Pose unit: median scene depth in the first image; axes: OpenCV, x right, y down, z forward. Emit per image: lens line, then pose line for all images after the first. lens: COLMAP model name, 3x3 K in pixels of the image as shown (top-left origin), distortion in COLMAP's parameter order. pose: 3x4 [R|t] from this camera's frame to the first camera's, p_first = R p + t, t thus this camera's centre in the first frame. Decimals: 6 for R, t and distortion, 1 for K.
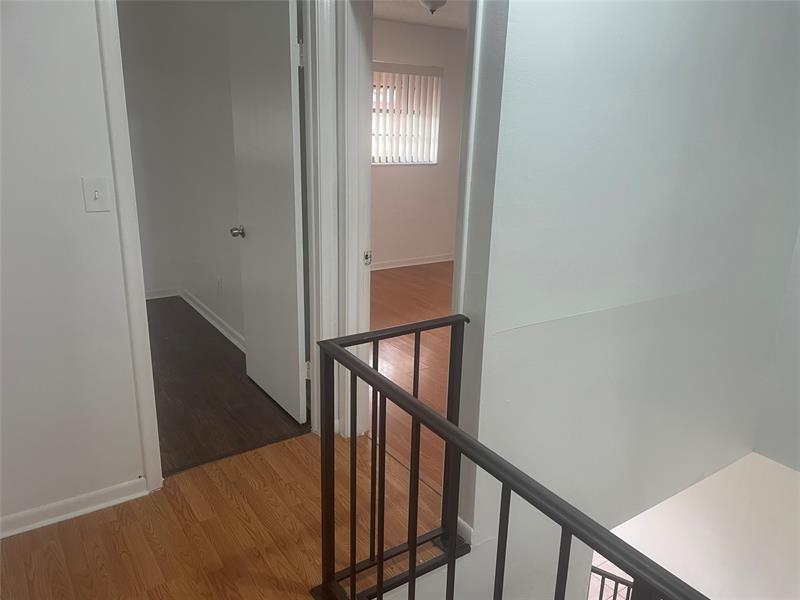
lens RADIAL K [[610.3, 0, 400.0], [0, 610.3, 300.0], [0, 0, 1]] dist [-0.000862, -0.001415]
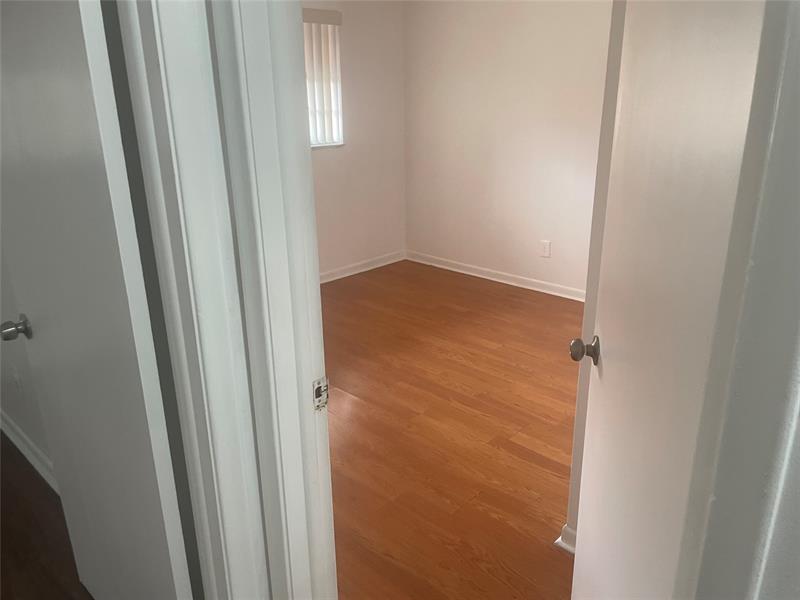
lens RADIAL K [[610.3, 0, 400.0], [0, 610.3, 300.0], [0, 0, 1]] dist [-0.000862, -0.001415]
pose [[0.977094, -0.104873, 0.185172, -0.044103], [0.097078, 0.993985, 0.050697, -0.093262], [-0.189375, -0.031560, 0.981398, 0.349850]]
